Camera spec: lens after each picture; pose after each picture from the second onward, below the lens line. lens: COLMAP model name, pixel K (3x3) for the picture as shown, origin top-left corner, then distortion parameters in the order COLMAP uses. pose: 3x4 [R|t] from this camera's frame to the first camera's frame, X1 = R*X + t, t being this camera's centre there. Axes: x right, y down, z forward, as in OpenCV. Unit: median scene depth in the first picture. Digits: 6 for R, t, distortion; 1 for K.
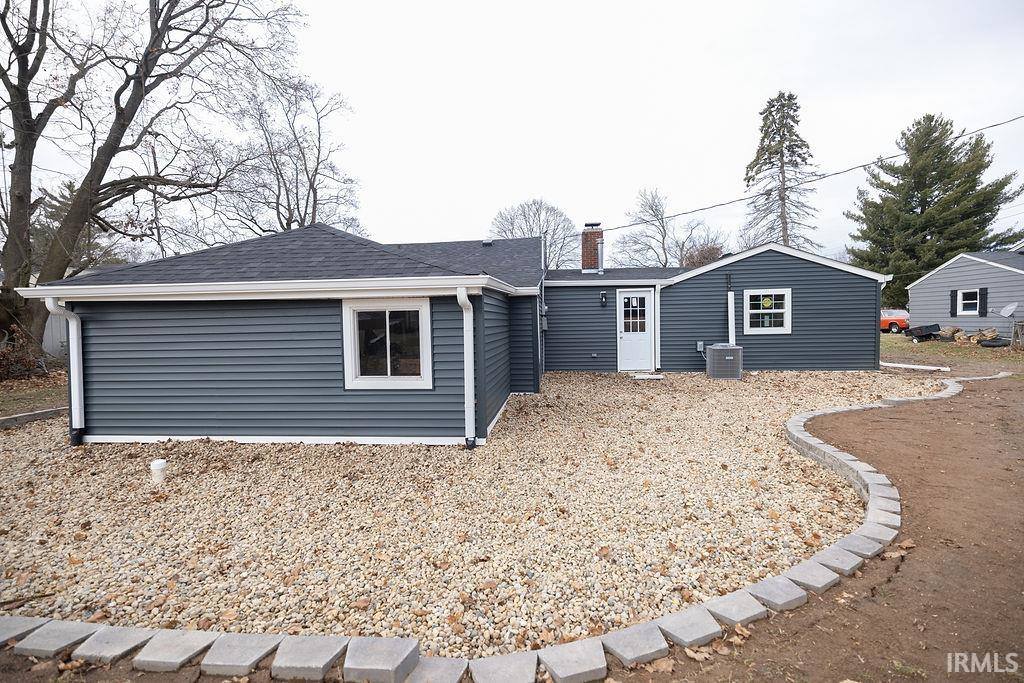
lens RADIAL K [[431.9, 0, 512.8], [0, 431.9, 337.8], [0, 0, 1]] dist [0.001160, 0.000666]
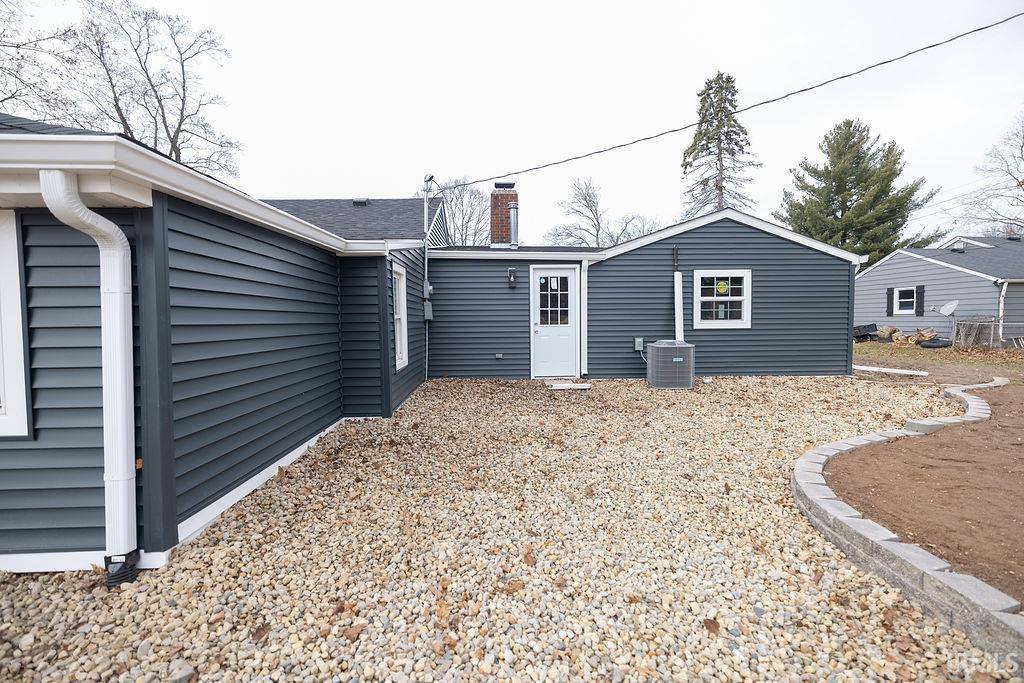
lens RADIAL K [[460.1, 0, 512.0], [0, 460.1, 341.5], [0, 0, 1]] dist [-0.008549, -0.000424]
pose [[0.988489, 0.005659, 0.151184, 0.062189], [-0.006580, 0.999963, 0.005593, 0.007577], [-0.151147, -0.006523, 0.988490, 0.159005]]
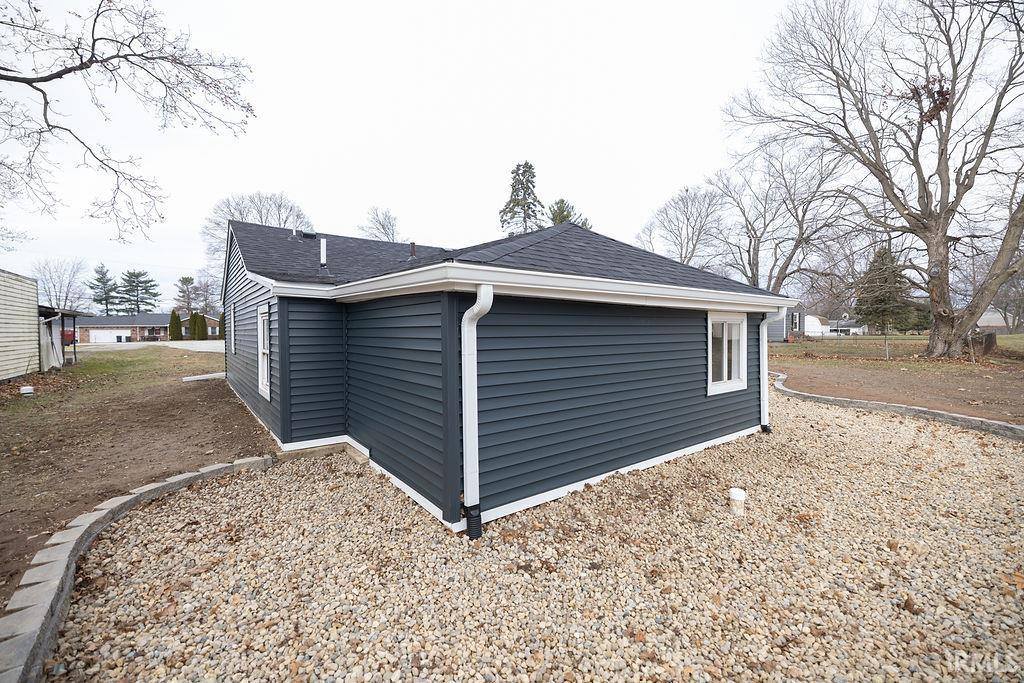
lens RADIAL K [[422.0, 0, 512.0], [0, 422.0, 341.5], [0, 0, 1]] dist [0.000193, 0.000114]
pose [[0.728019, 0.001920, 0.685554, -0.482093], [0.013141, 0.999773, -0.016755, -0.001733], [-0.685431, 0.021207, 0.727829, 0.188583]]
